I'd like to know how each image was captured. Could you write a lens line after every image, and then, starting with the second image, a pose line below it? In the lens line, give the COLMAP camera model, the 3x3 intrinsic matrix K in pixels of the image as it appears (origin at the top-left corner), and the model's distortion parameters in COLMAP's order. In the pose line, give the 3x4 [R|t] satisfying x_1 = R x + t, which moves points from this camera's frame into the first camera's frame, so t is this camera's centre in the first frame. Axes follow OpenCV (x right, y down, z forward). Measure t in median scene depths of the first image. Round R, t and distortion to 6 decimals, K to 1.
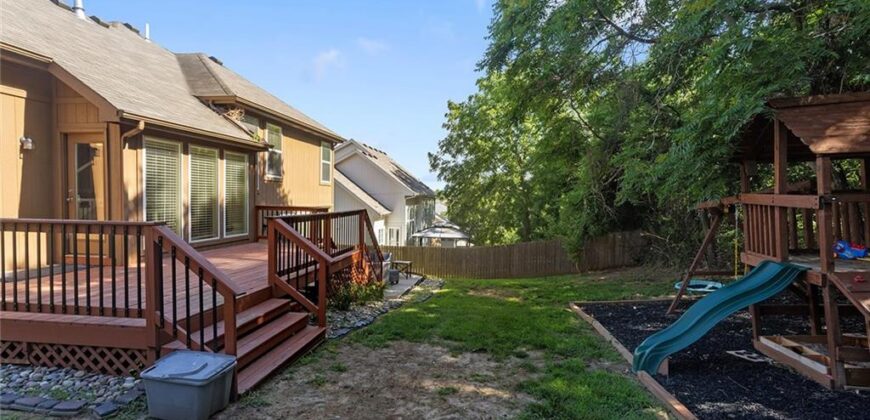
lens RADIAL K [[417.5, 0, 431.9], [0, 417.5, 199.4], [0, 0, 1]] dist [0.002005, 0.000456]
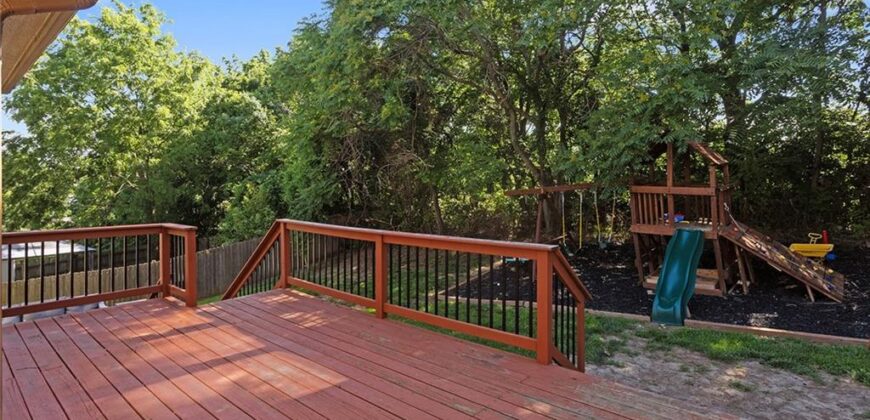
lens RADIAL K [[430.8, 0, 430.6], [0, 430.8, 180.2], [0, 0, 1]] dist [0.002370, 0.001131]
pose [[0.545983, -0.011255, 0.837721, -0.551106], [0.021262, 0.999774, -0.000425, -0.029357], [-0.837527, 0.018044, 0.546098, 0.456201]]
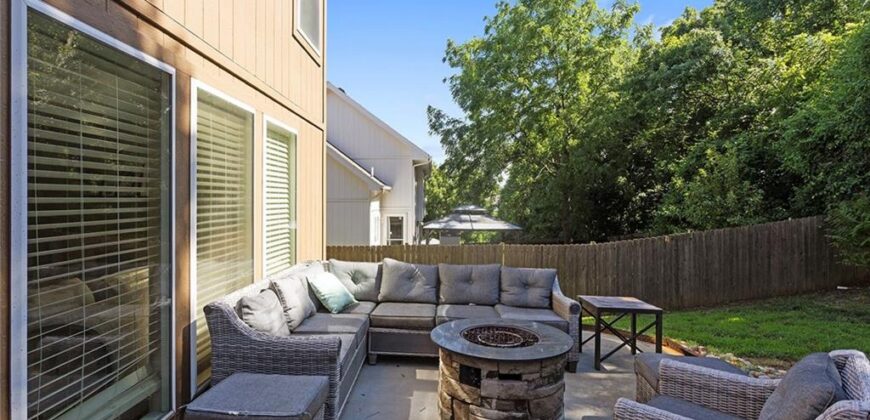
lens RADIAL K [[417.5, 0, 431.9], [0, 417.5, 199.4], [0, 0, 1]] dist [0.002005, 0.000456]
pose [[0.989662, -0.006466, 0.143274, -0.350685], [0.006033, 0.999976, 0.003460, 0.127941], [-0.143293, -0.002560, 0.989677, 1.170257]]
